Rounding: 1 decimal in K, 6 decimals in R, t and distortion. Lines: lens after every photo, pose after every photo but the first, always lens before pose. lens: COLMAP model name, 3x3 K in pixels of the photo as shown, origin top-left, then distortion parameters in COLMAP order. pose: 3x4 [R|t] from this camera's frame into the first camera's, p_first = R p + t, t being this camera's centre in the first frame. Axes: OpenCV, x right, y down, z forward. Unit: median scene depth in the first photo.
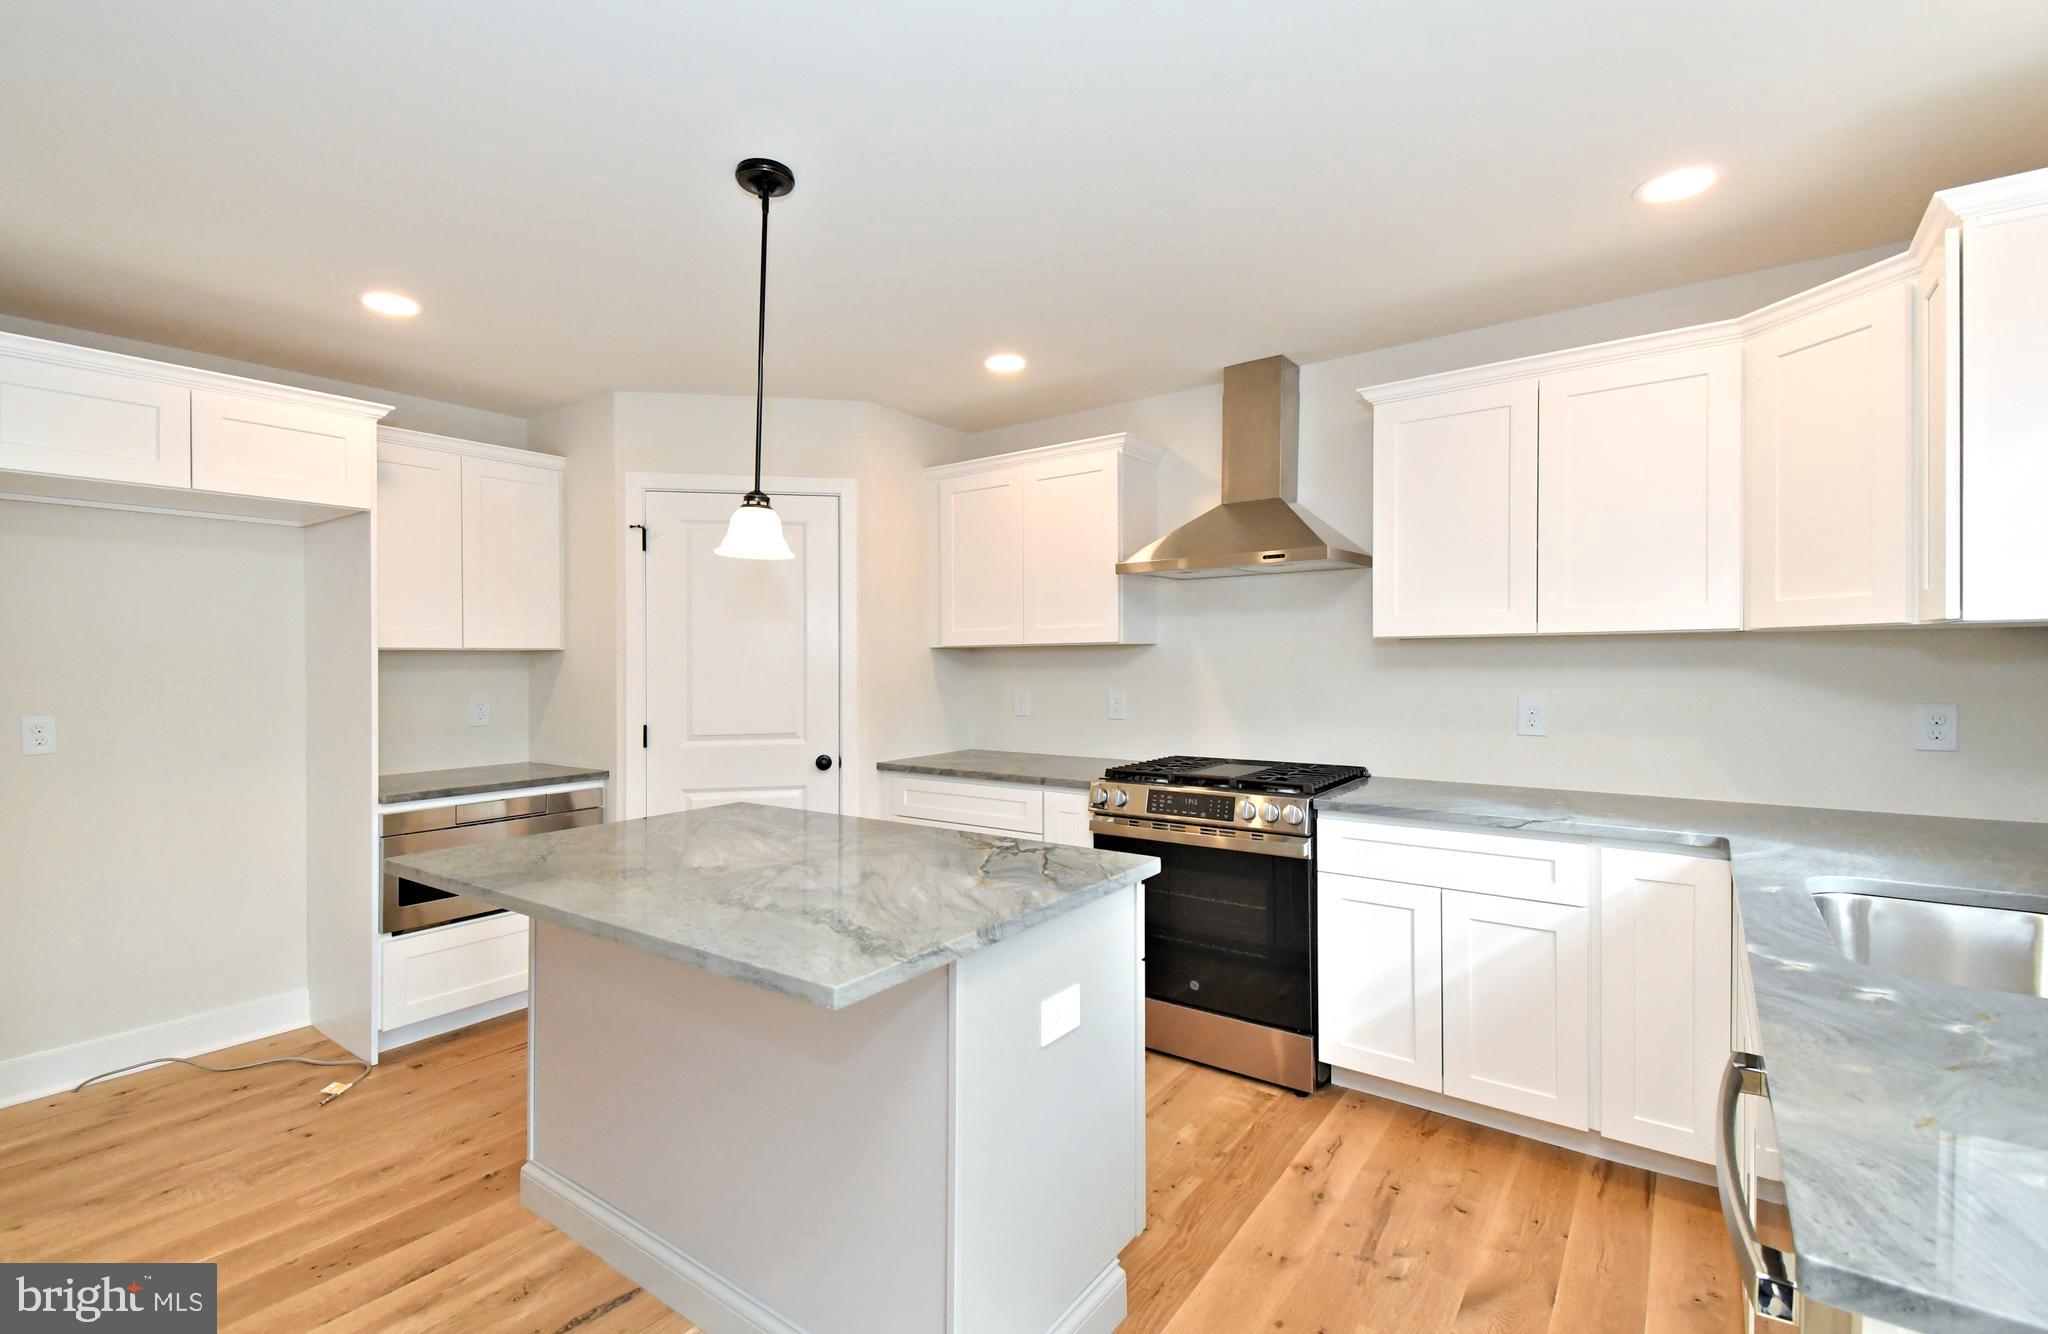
lens RADIAL K [[899.3, 0, 982.5], [0, 899.3, 667.7], [0, 0, 1]] dist [0.027208, -0.000253]
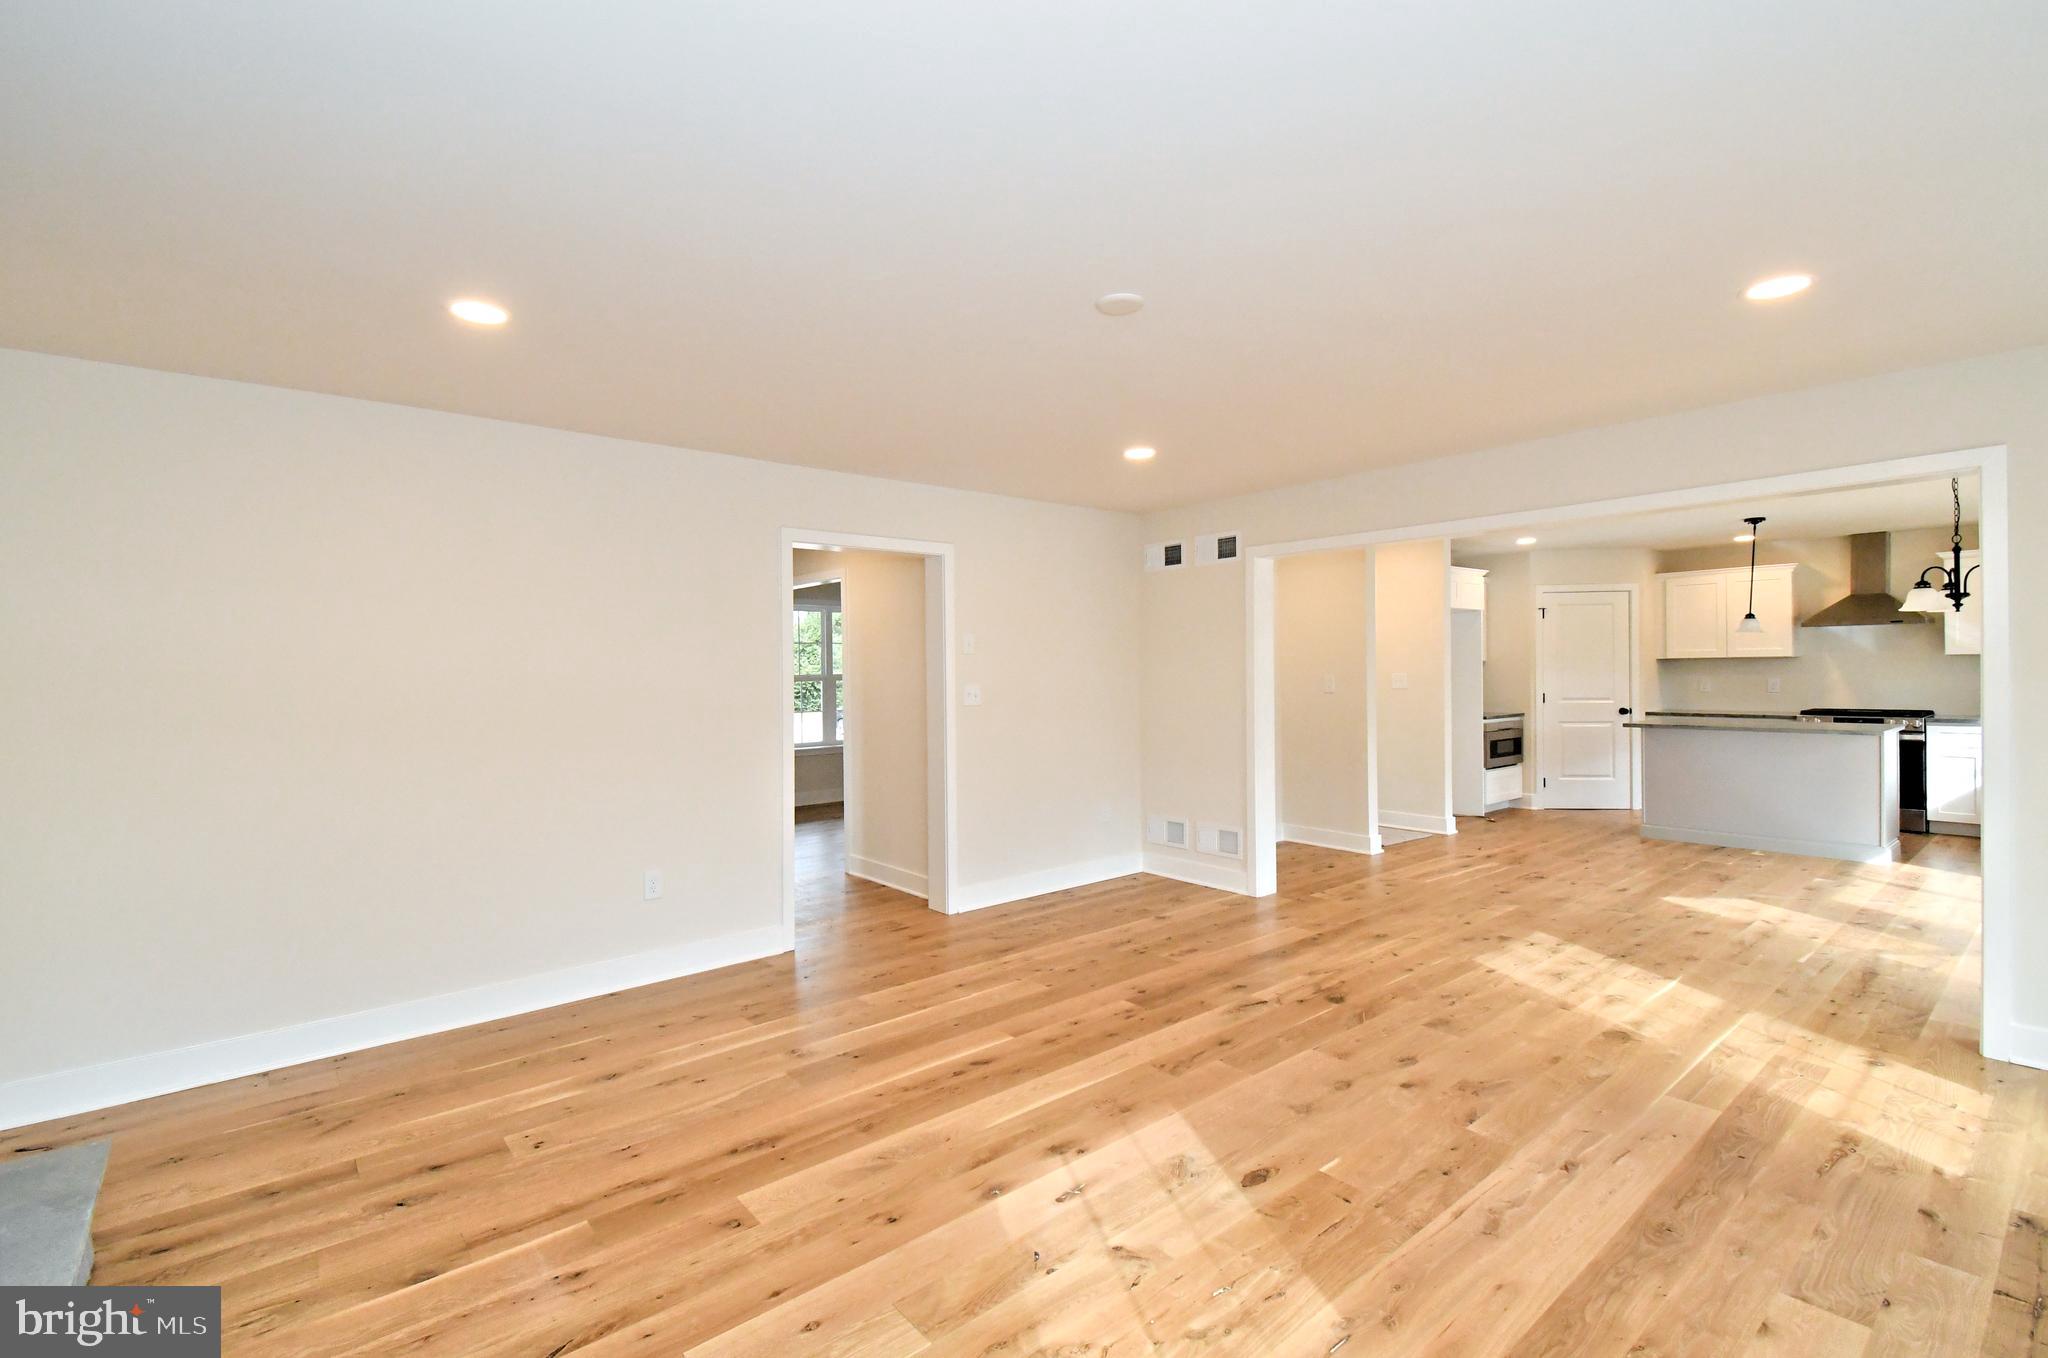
lens RADIAL K [[904.3, 0, 984.3], [0, 904.3, 677.0], [0, 0, 1]] dist [-0.001183, -0.001017]
pose [[0.969933, -0.000777, -0.243372, -1.456665], [0.001754, 0.999991, 0.003798, 0.012354], [0.243367, -0.004111, 0.969926, -1.945472]]
